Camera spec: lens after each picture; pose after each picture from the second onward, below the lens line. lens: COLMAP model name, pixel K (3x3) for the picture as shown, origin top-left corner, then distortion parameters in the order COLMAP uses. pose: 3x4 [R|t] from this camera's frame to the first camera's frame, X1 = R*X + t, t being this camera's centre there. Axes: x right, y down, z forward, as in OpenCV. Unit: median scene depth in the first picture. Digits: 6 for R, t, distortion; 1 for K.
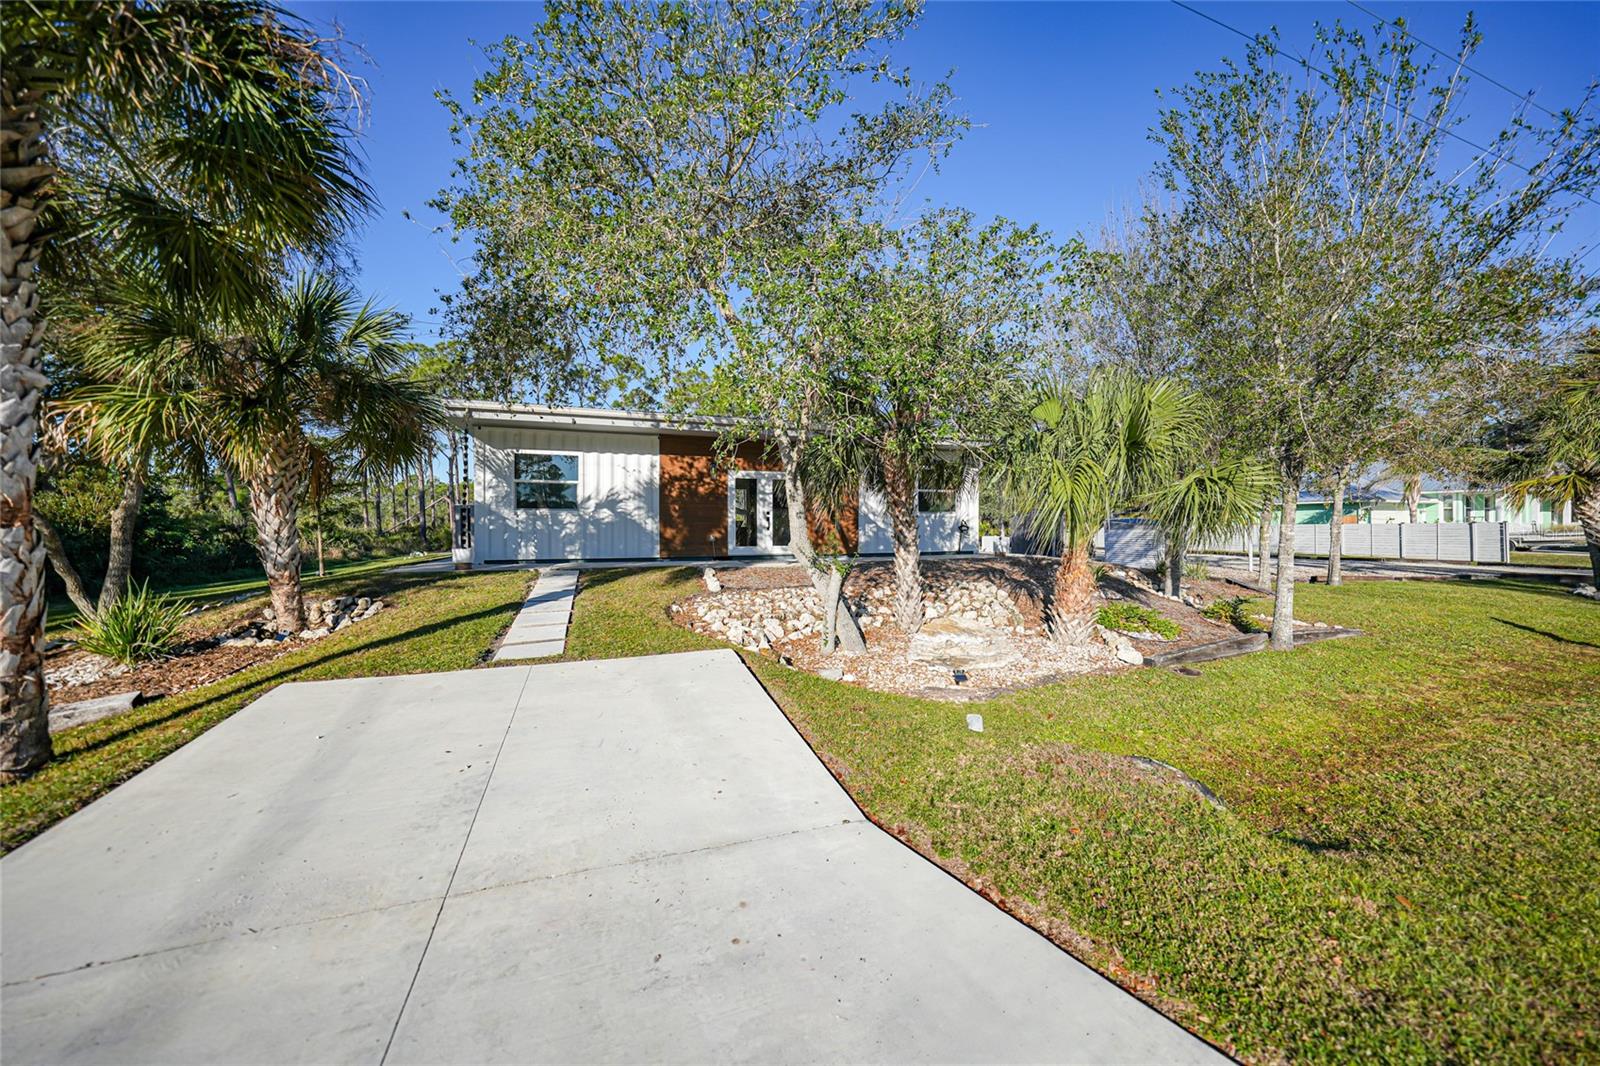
lens RADIAL K [[545.0, 0, 800.0], [0, 545.0, 533.0], [0, 0, 1]] dist [-0.025201, 0.000007]
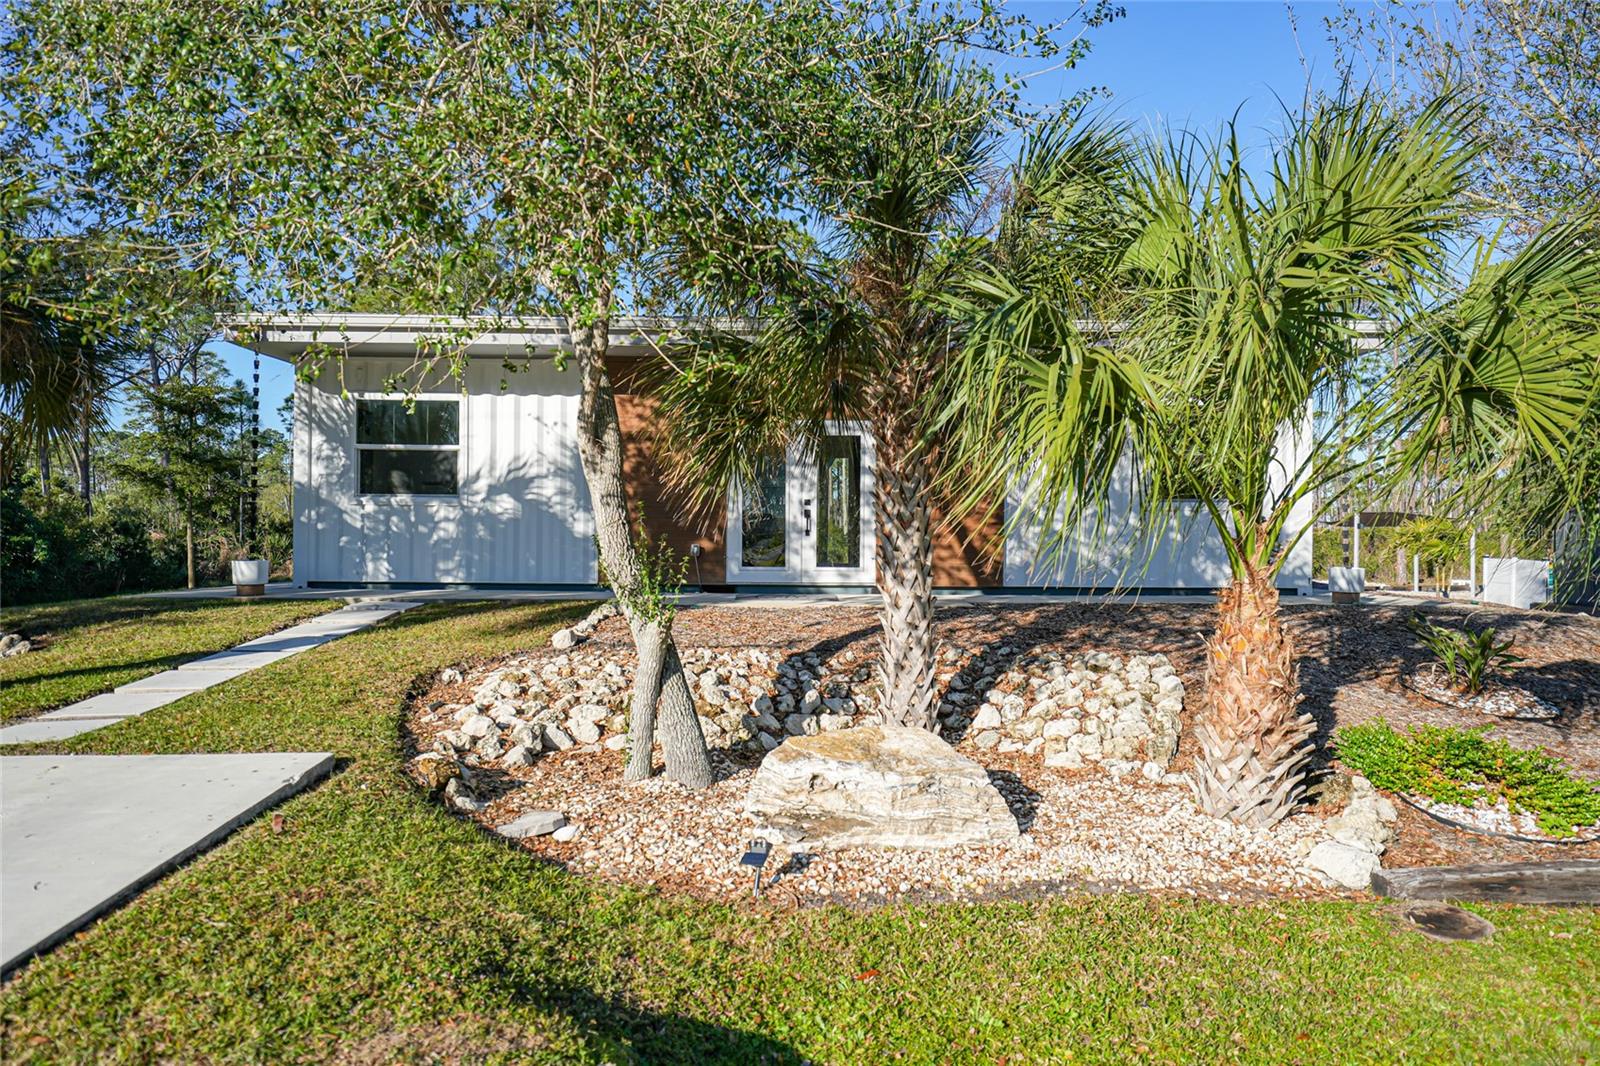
lens RADIAL K [[1044.7, 0, 800.0], [0, 1044.7, 533.0], [0, 0, 1]] dist [0.032294, 0.000196]
pose [[0.941364, 0.007792, -0.337303, 0.298622], [-0.012461, 0.999854, -0.011679, 0.003709], [0.337163, 0.015197, 0.941324, 0.093059]]
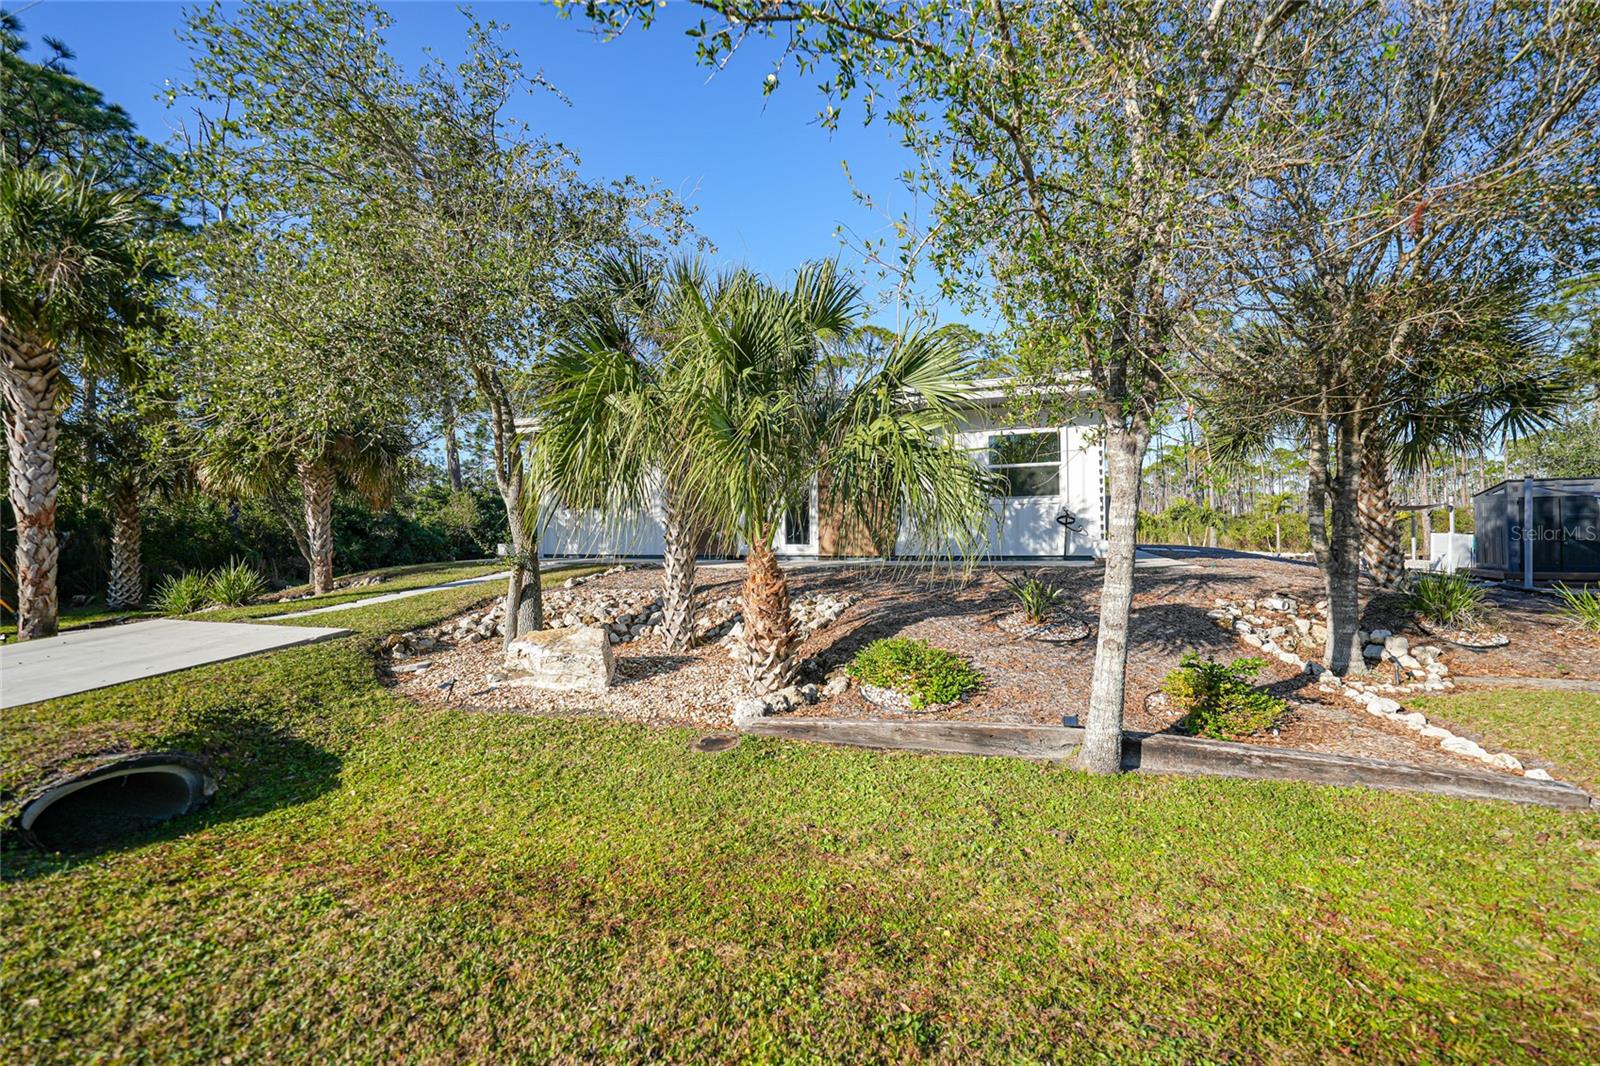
lens RADIAL K [[656.4, 0, 800.0], [0, 656.4, 533.0], [0, 0, 1]] dist [-0.015322, 0.000015]
pose [[0.771557, -0.002230, -0.636156, 0.706800], [0.003346, 0.999994, 0.000552, 0.005496], [0.636151, -0.002554, 0.771560, 0.257020]]
